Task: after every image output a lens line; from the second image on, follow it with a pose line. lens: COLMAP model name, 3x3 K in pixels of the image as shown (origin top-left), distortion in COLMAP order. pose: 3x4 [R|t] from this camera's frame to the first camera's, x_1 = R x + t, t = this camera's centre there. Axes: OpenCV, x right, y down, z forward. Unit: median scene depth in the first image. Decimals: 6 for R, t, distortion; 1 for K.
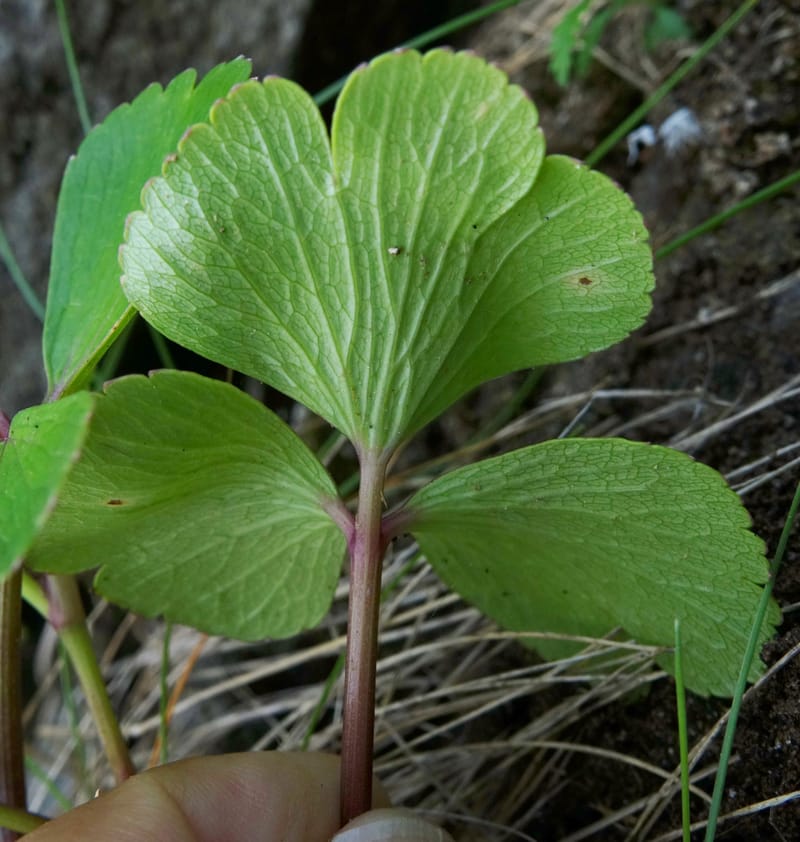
lens RADIAL K [[2478.4, 0, 400.0], [0, 2478.4, 420.9], [0, 0, 1]] dist [0.008360, 0.000000]
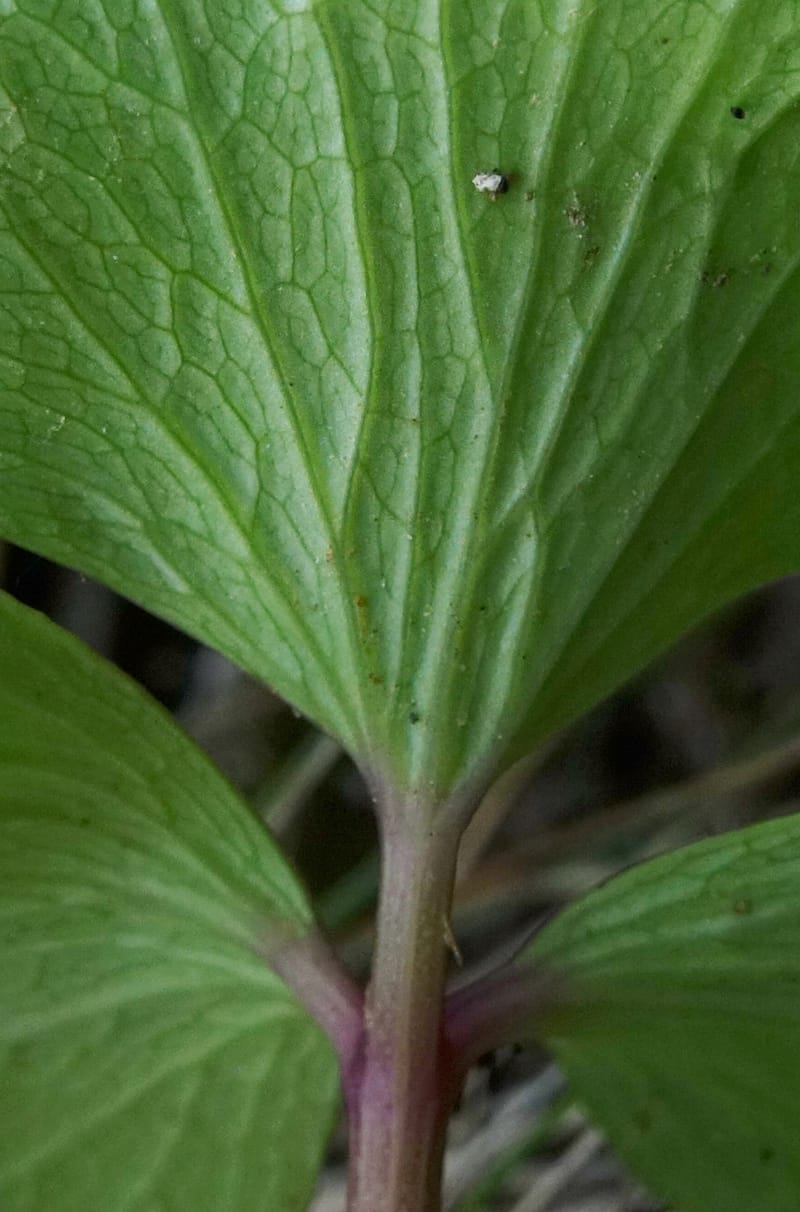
lens RADIAL K [[2031.5, 0, 399.6], [0, 2031.5, 606.3], [0, 0, 1]] dist [0.059610, 0.000000]
pose [[0.994688, 0.007822, -0.102640, 0.013784], [-0.014162, 0.998026, -0.061188, 0.004179], [0.101959, 0.062316, 0.992835, 0.731713]]
